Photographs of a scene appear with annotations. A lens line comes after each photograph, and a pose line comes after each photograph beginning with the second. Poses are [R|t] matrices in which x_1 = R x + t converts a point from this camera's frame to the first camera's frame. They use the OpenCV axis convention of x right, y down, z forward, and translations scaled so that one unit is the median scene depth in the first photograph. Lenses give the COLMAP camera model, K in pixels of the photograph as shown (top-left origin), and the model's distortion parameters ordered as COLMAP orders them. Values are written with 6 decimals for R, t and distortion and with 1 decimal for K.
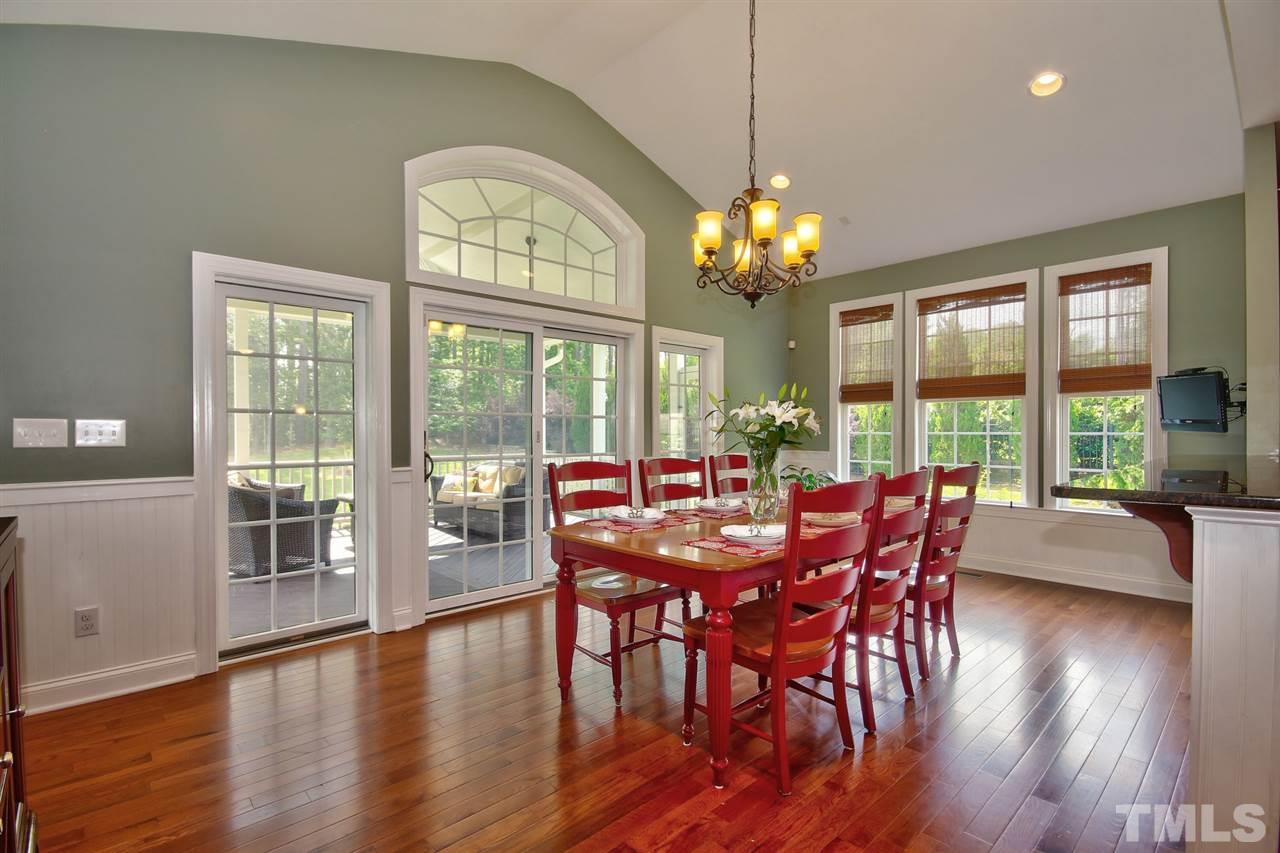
lens RADIAL K [[594.5, 0, 638.1], [0, 594.5, 433.7], [0, 0, 1]] dist [0.000218, -0.015592]
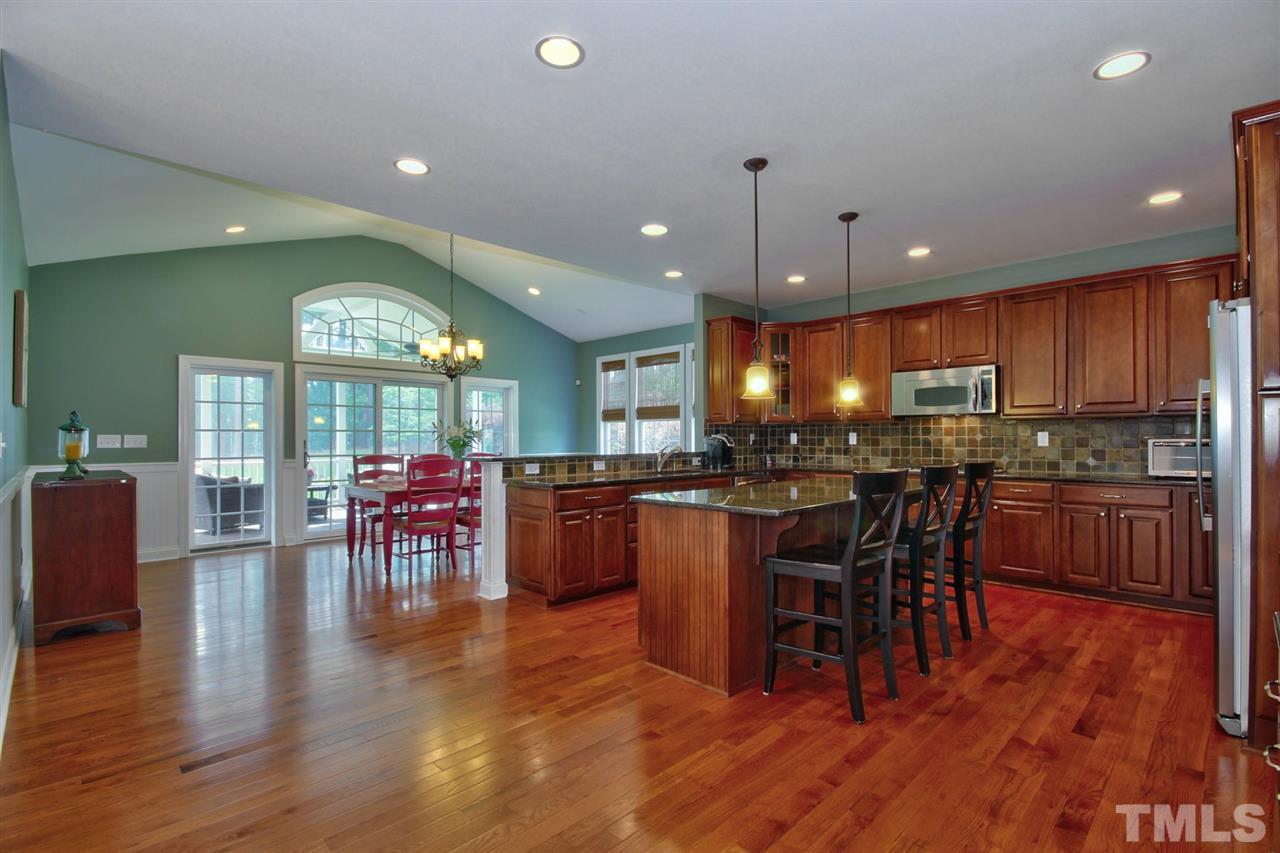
lens RADIAL K [[594.5, 0, 638.1], [0, 594.5, 433.7], [0, 0, 1]] dist [0.000218, -0.015592]
pose [[0.999484, 0.000216, 0.032127, 0.483442], [0.000162, 0.999931, -0.011781, -0.002451], [-0.032127, 0.011780, 0.999414, -0.686033]]
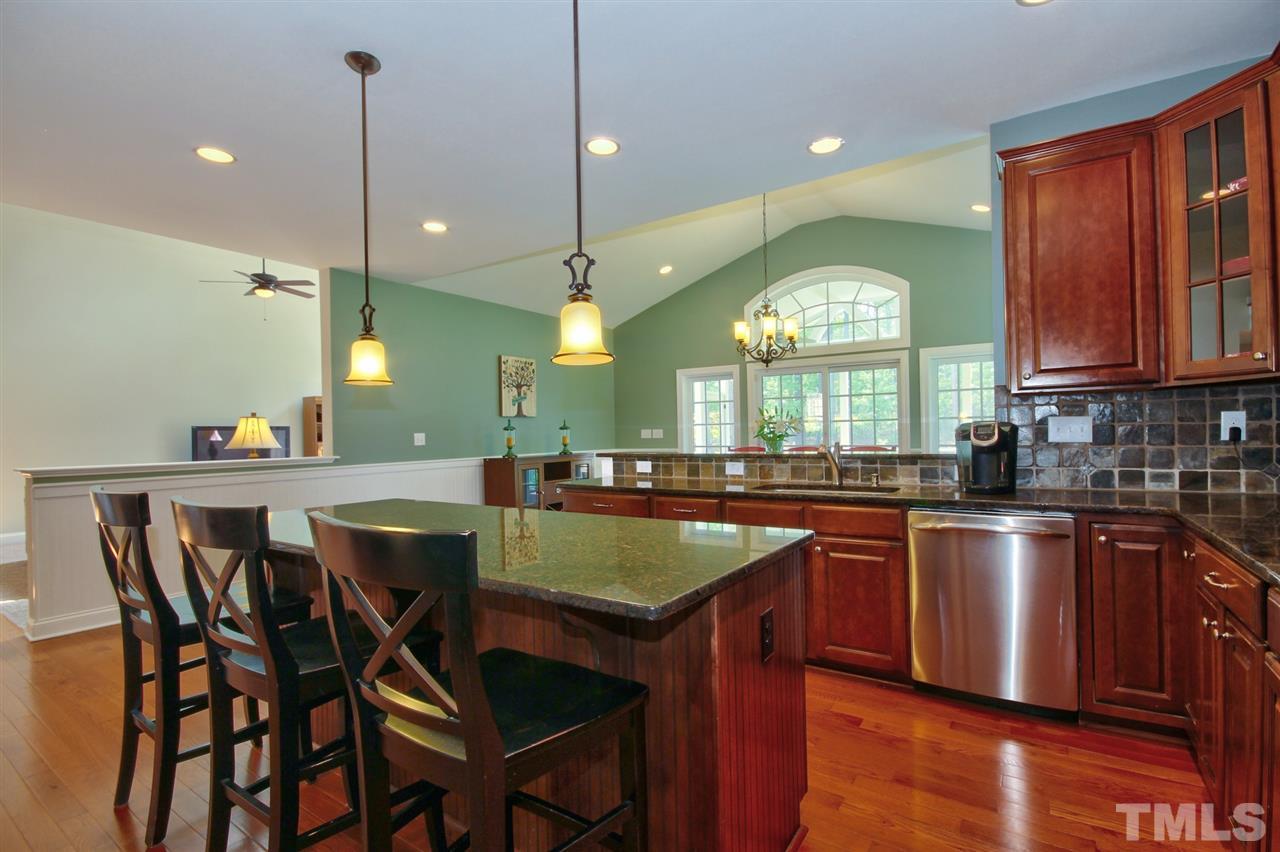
lens RADIAL K [[594.5, 0, 638.1], [0, 594.5, 433.2], [0, 0, 1]] dist [0.000218, -0.015592]
pose [[0.232558, -0.002507, -0.972579, 1.190123], [0.011227, 0.999937, 0.000107, -0.005315], [0.972518, -0.010944, 0.232572, 0.106754]]
